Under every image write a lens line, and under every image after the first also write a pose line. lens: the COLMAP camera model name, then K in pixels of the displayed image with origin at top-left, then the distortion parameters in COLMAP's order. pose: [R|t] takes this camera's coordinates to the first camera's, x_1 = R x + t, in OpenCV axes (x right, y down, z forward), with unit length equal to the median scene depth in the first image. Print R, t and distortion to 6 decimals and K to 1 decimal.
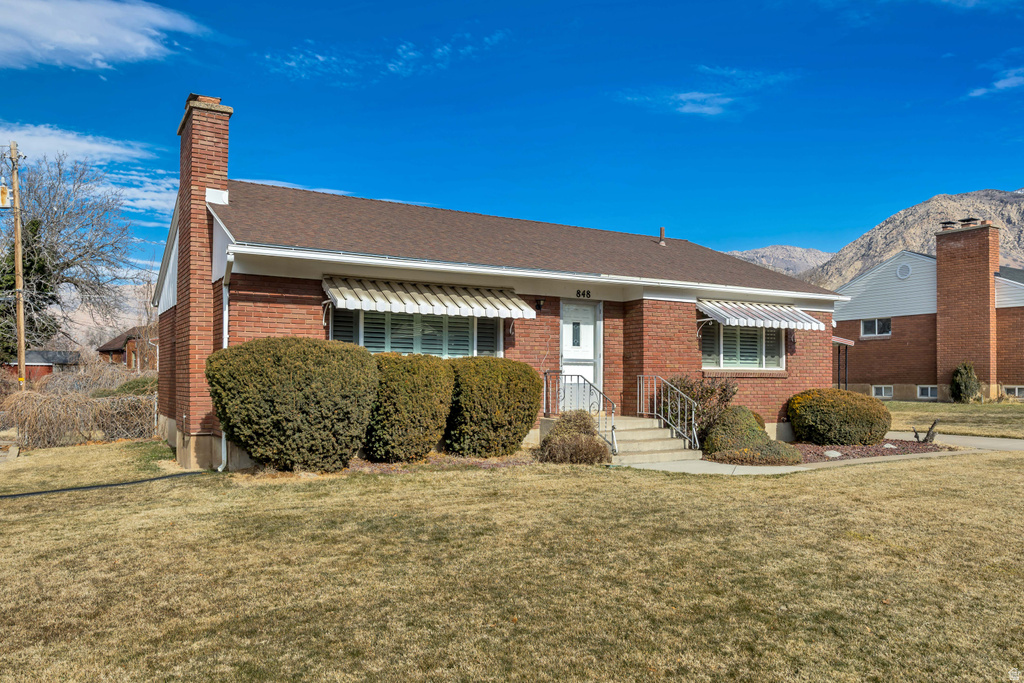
lens RADIAL K [[775.6, 0, 512.6], [0, 775.6, 345.1], [0, 0, 1]] dist [0.012067, 0.000349]
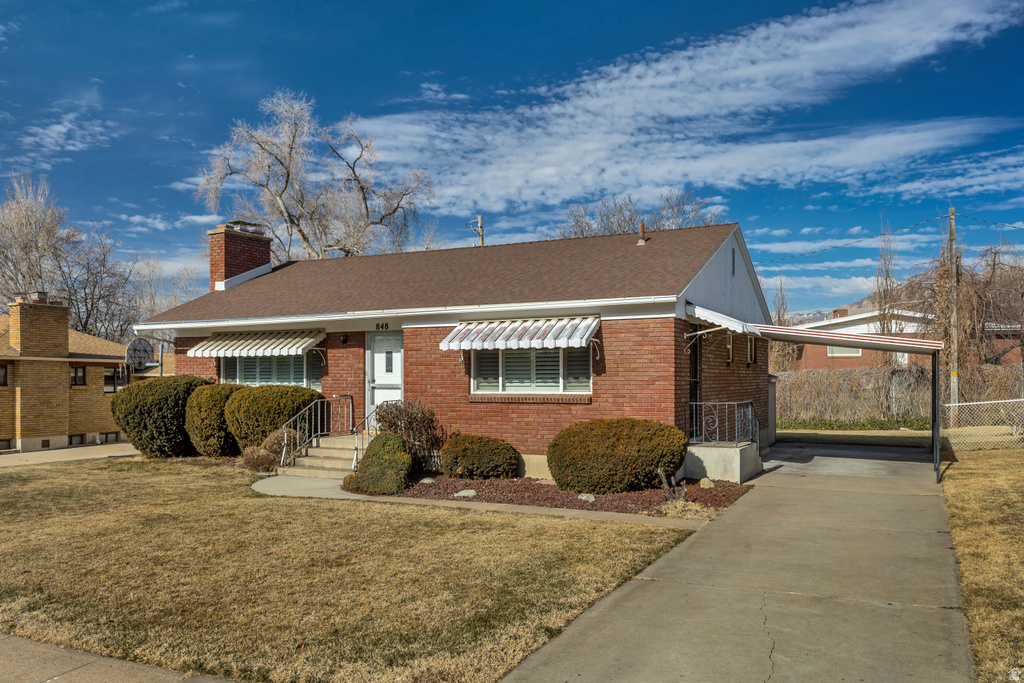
lens RADIAL K [[788.2, 0, 512.6], [0, 788.2, 343.3], [0, 0, 1]] dist [-0.010934, -0.001510]
pose [[0.523872, -0.039222, -0.850894, 1.086996], [0.041608, 0.998925, -0.020428, -0.009197], [0.850780, -0.024702, 0.524941, 0.514309]]
